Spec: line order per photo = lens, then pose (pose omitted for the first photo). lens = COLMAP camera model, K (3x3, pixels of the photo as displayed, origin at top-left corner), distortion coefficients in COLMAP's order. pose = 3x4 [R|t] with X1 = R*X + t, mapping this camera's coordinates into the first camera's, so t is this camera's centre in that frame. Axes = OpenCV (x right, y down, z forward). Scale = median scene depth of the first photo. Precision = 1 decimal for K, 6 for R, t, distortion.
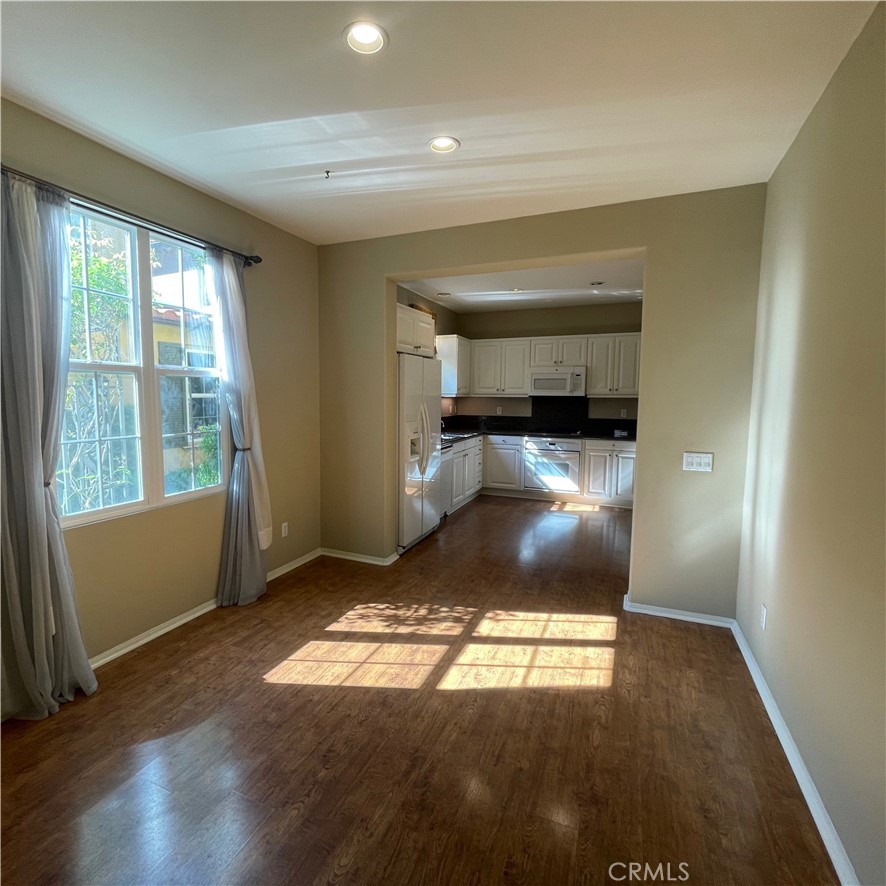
lens RADIAL K [[475.6, 0, 434.6], [0, 475.6, 439.8], [0, 0, 1]] dist [-0.002715, -0.000935]
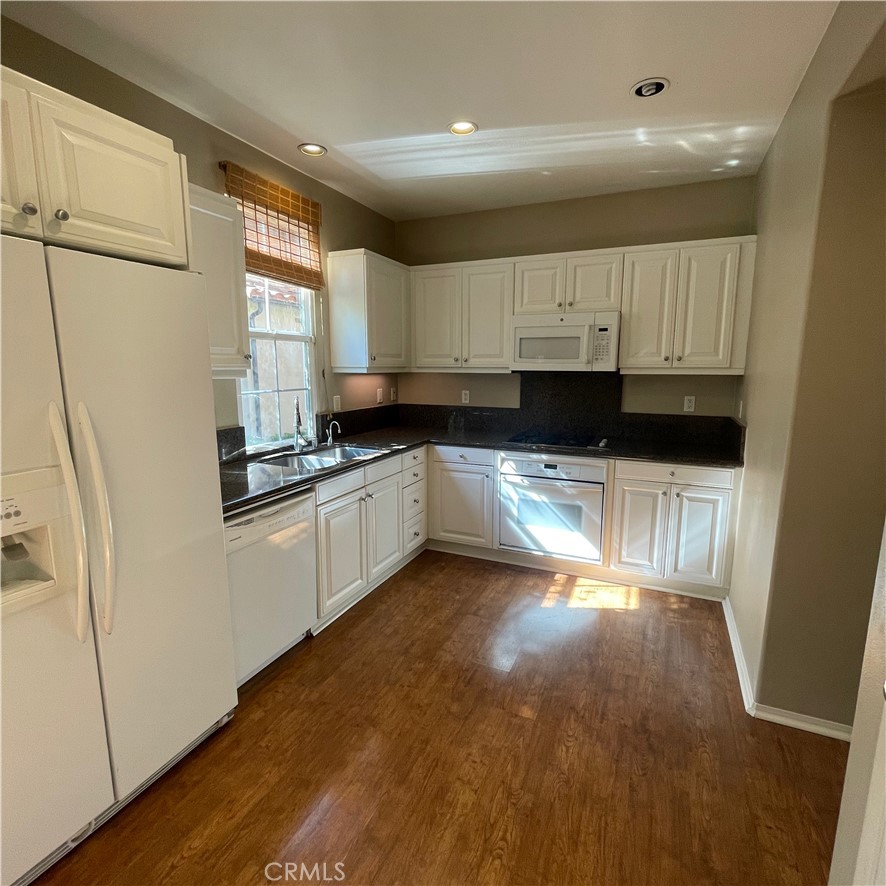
lens RADIAL K [[475.6, 0, 470.7], [0, 475.6, 453.5], [0, 0, 1]] dist [-0.002715, -0.000935]
pose [[0.999946, -0.006608, 0.007988, 0.155408], [0.005881, 0.996116, 0.087849, -0.049759], [-0.008538, -0.087797, 0.996102, 0.485021]]
